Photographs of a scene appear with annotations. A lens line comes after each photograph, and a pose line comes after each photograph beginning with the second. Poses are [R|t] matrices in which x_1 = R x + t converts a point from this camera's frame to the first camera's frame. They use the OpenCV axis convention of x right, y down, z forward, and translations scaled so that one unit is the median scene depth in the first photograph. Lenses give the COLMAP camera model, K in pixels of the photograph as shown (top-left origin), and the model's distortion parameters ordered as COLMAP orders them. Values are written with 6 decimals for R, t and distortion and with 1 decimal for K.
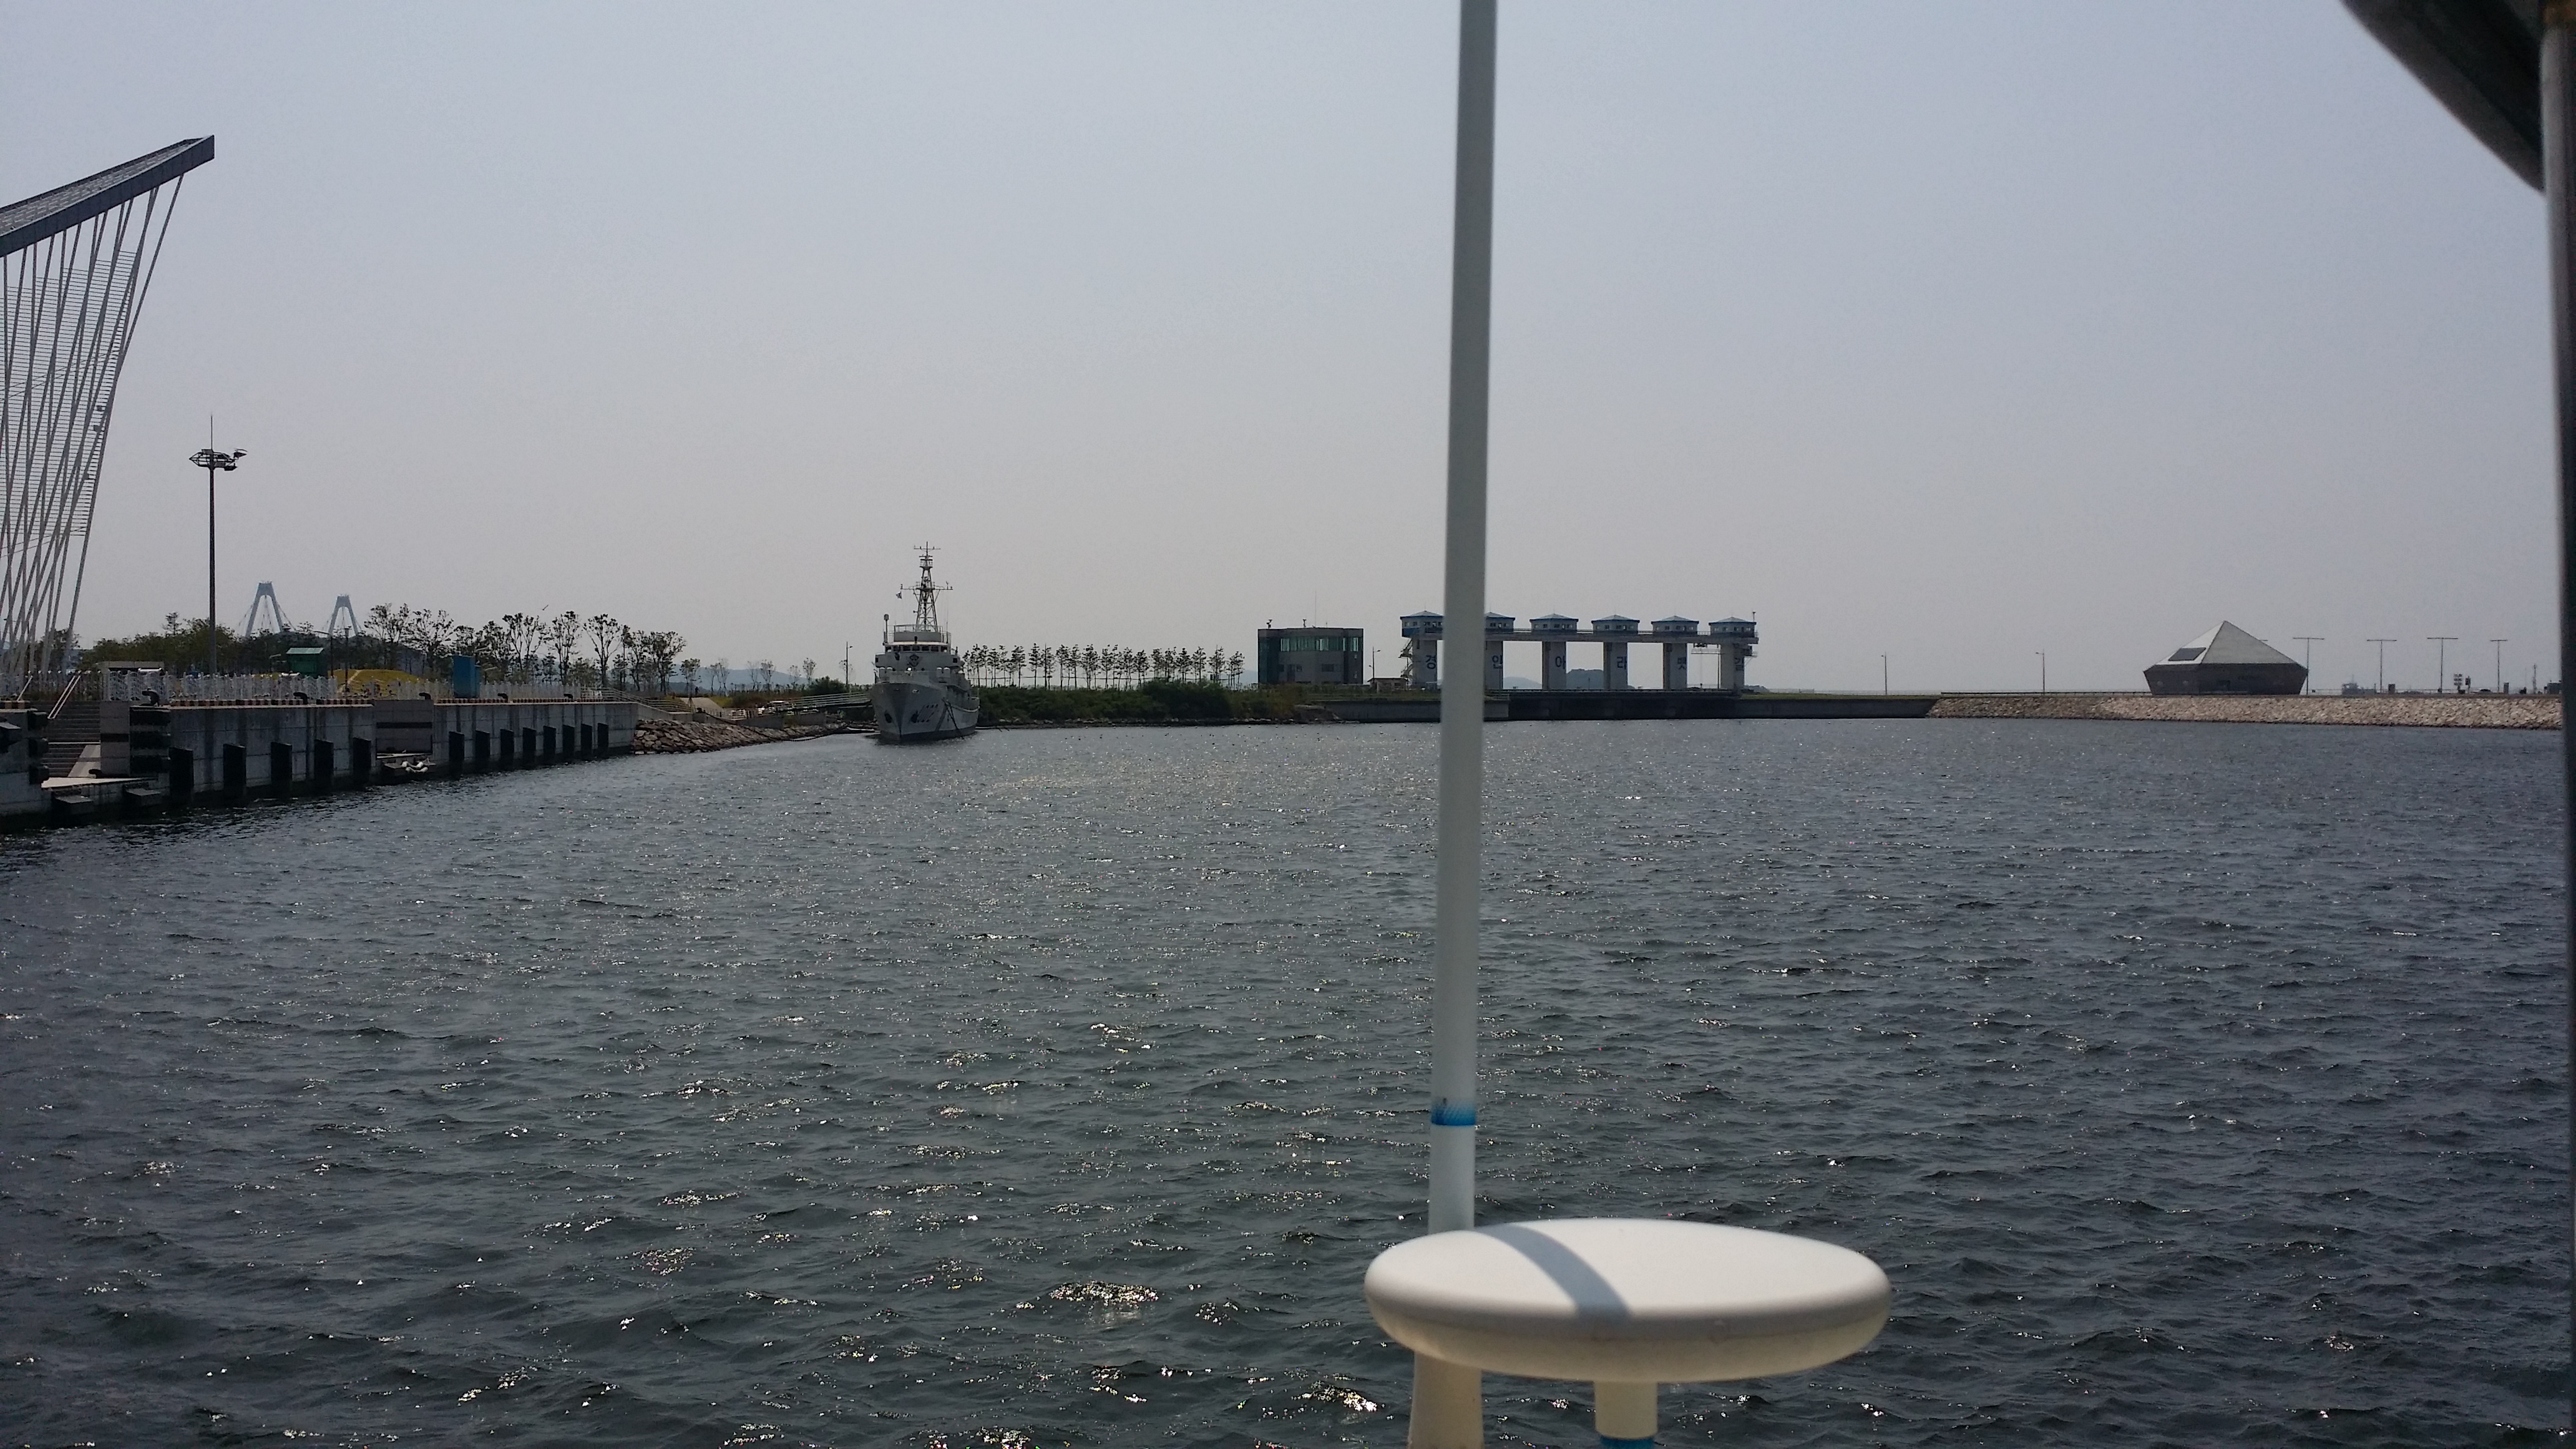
lens RADIAL K [[2379.0, 0, 1293.0], [0, 2379.0, 710.2], [0, 0, 1]] dist [0.111700, -0.275274]
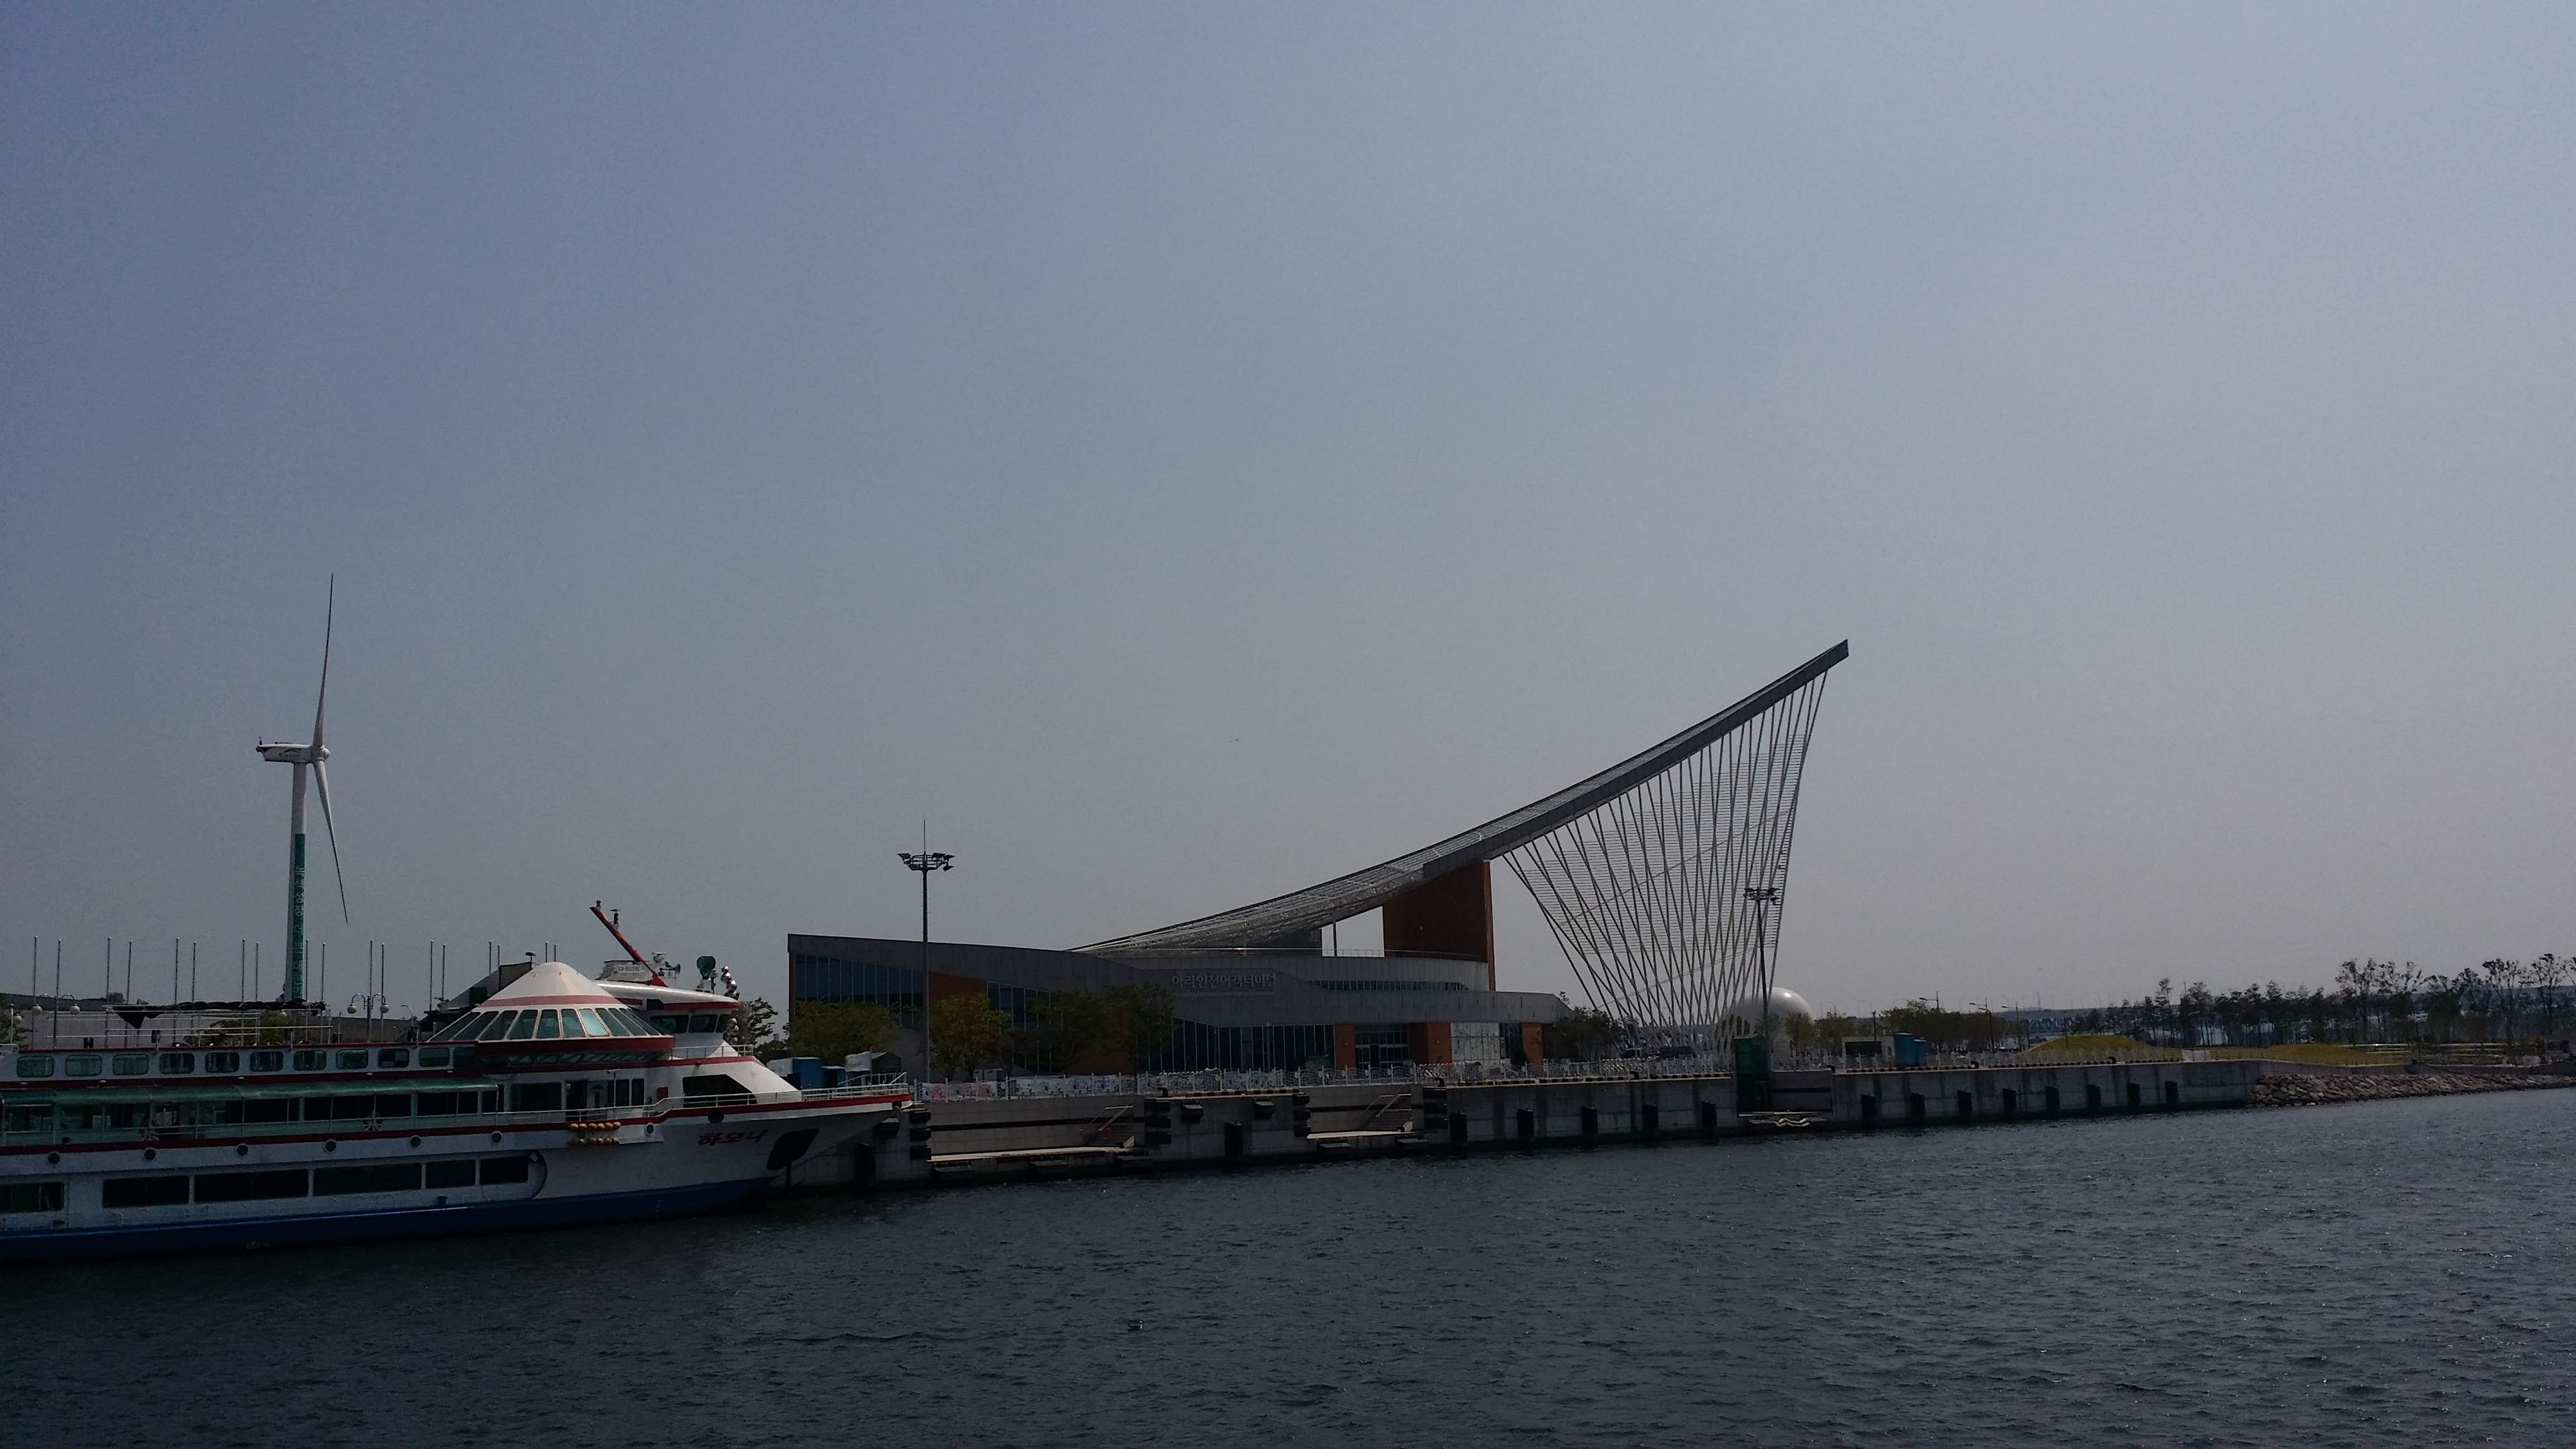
lens RADIAL K [[2379.0, 0, 1293.0], [0, 2379.0, 710.2], [0, 0, 1]] dist [0.111700, -0.275274]
pose [[0.571197, -0.139730, -0.808832, 0.443169], [0.025880, 0.987980, -0.152402, -0.005343], [0.820405, 0.066119, 0.567947, -0.001286]]
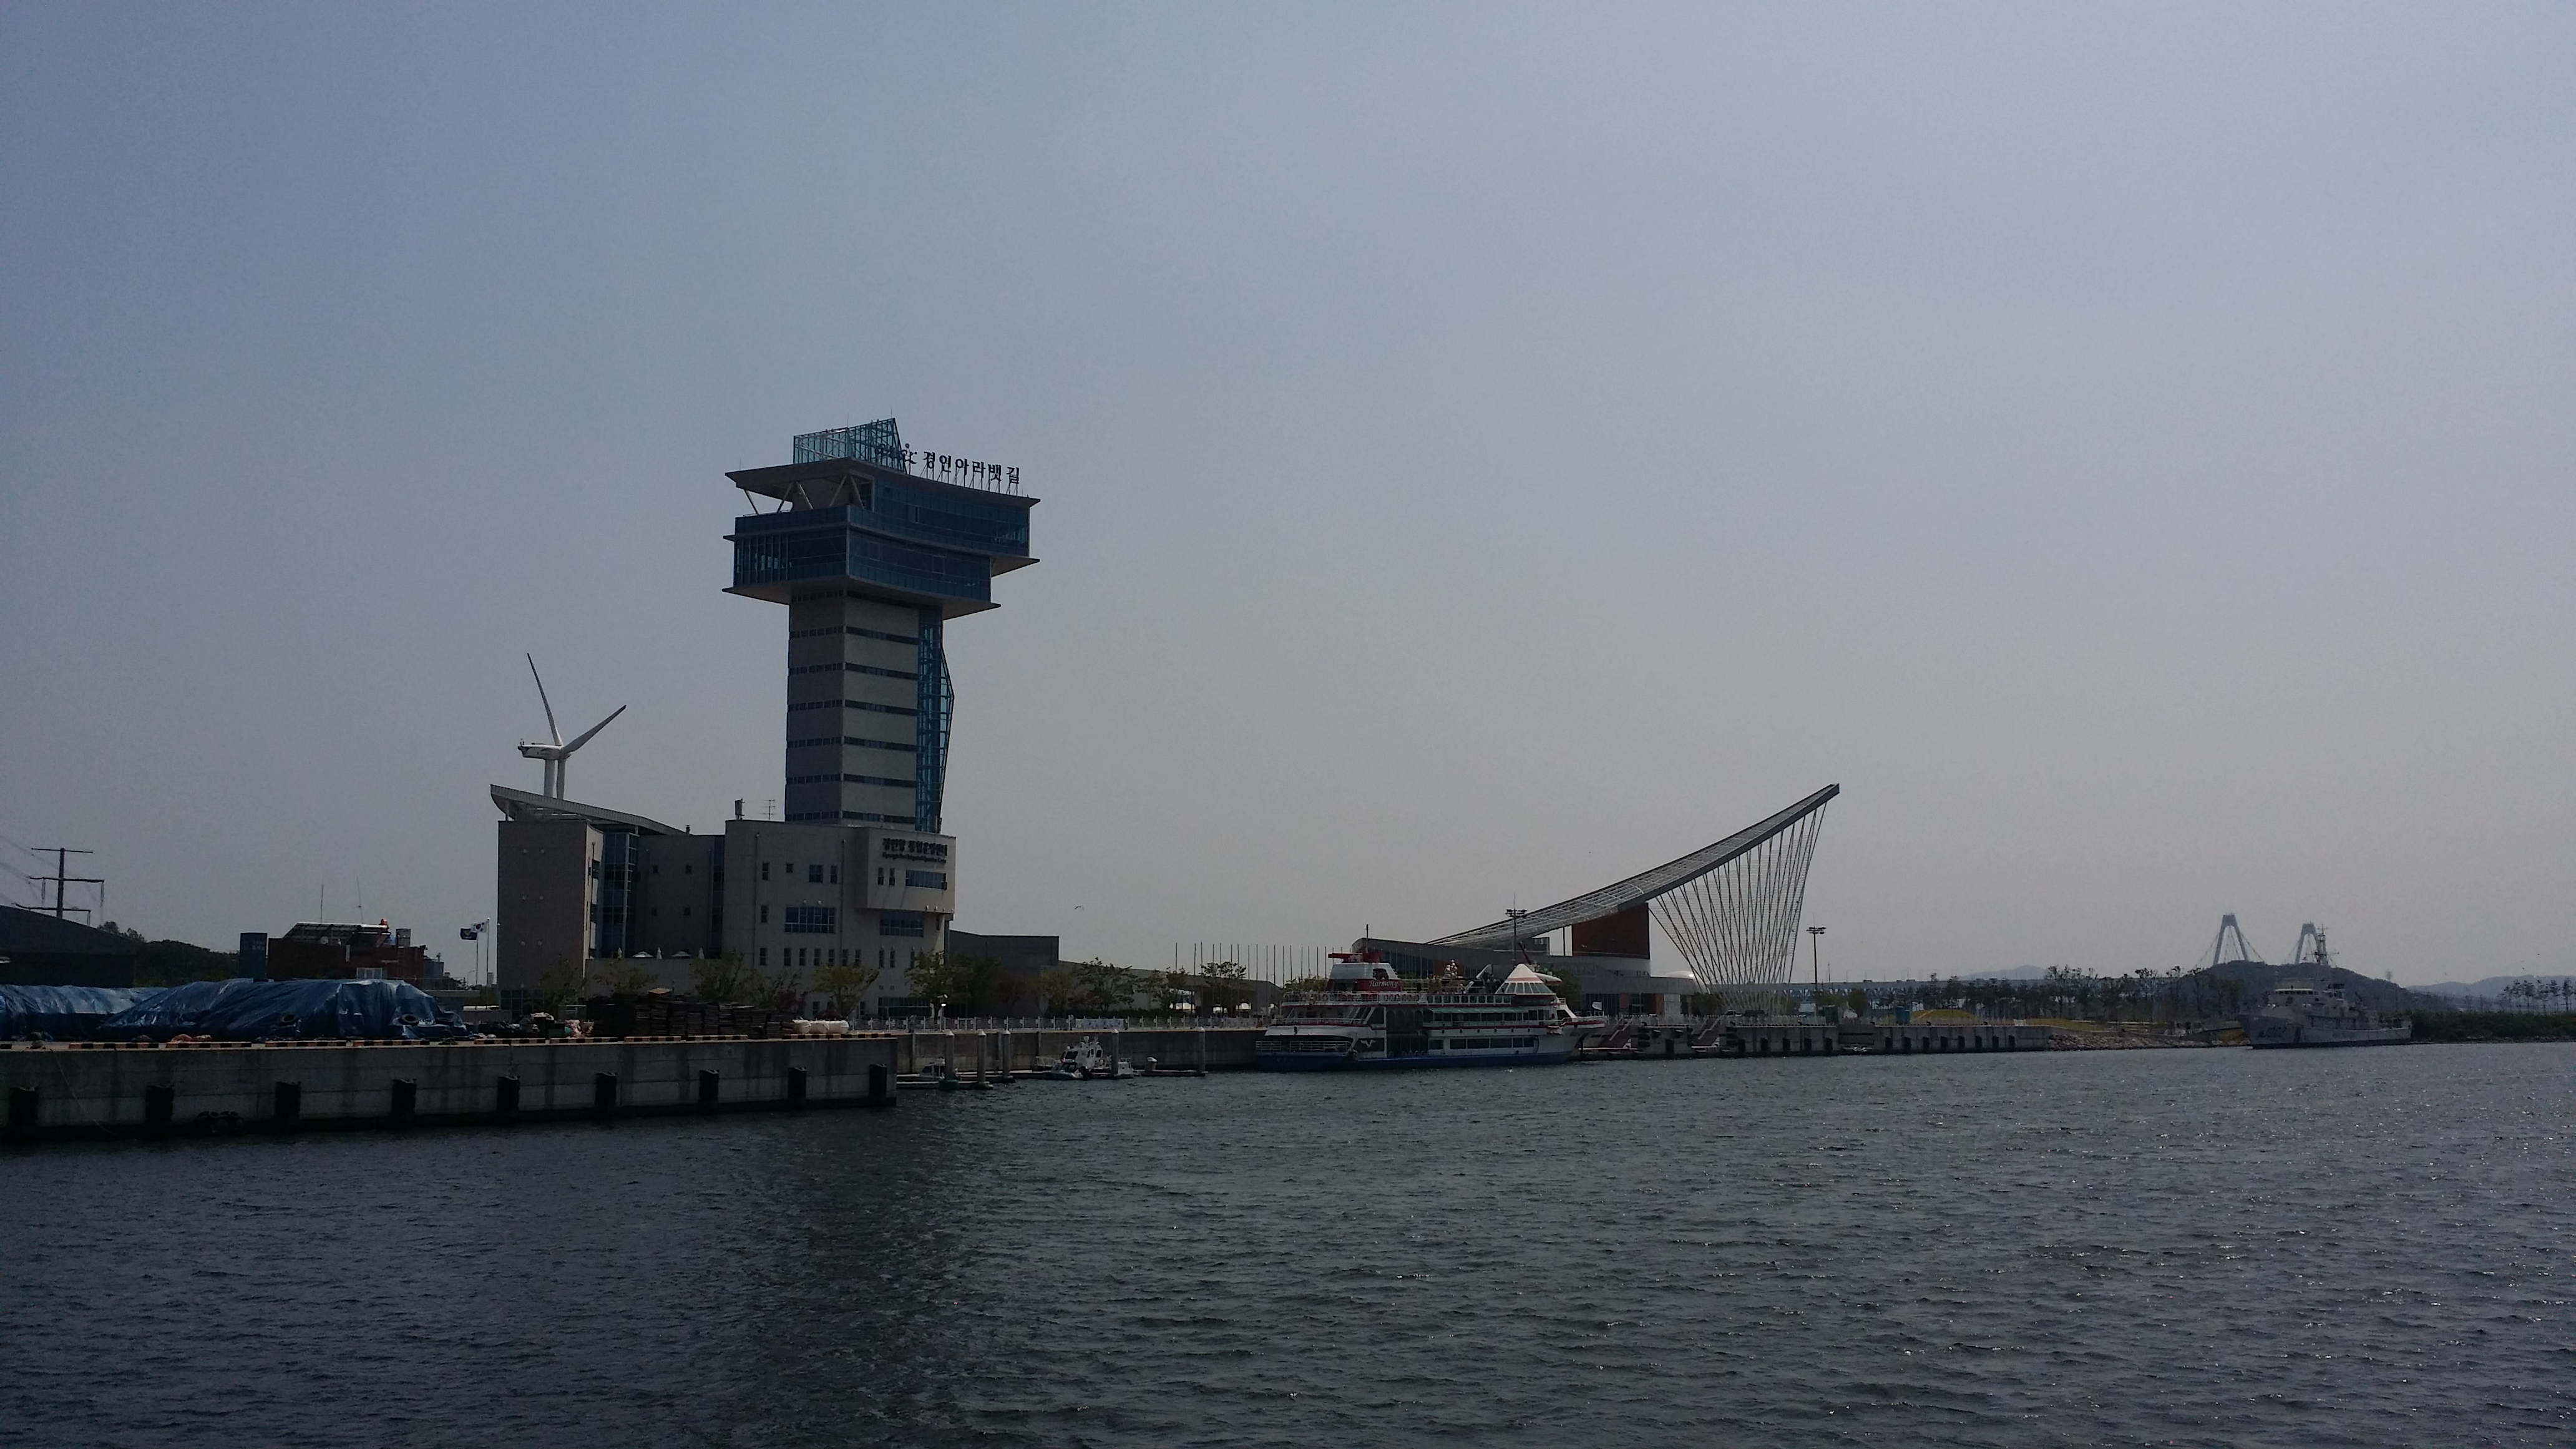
lens RADIAL K [[2379.0, 0, 1293.0], [0, 2379.0, 710.2], [0, 0, 1]] dist [0.111700, -0.275274]
pose [[0.693036, -0.095753, -0.714516, 0.874114], [-0.000507, 0.991075, -0.133306, 0.003985], [0.720903, 0.092748, 0.686802, -1.019324]]
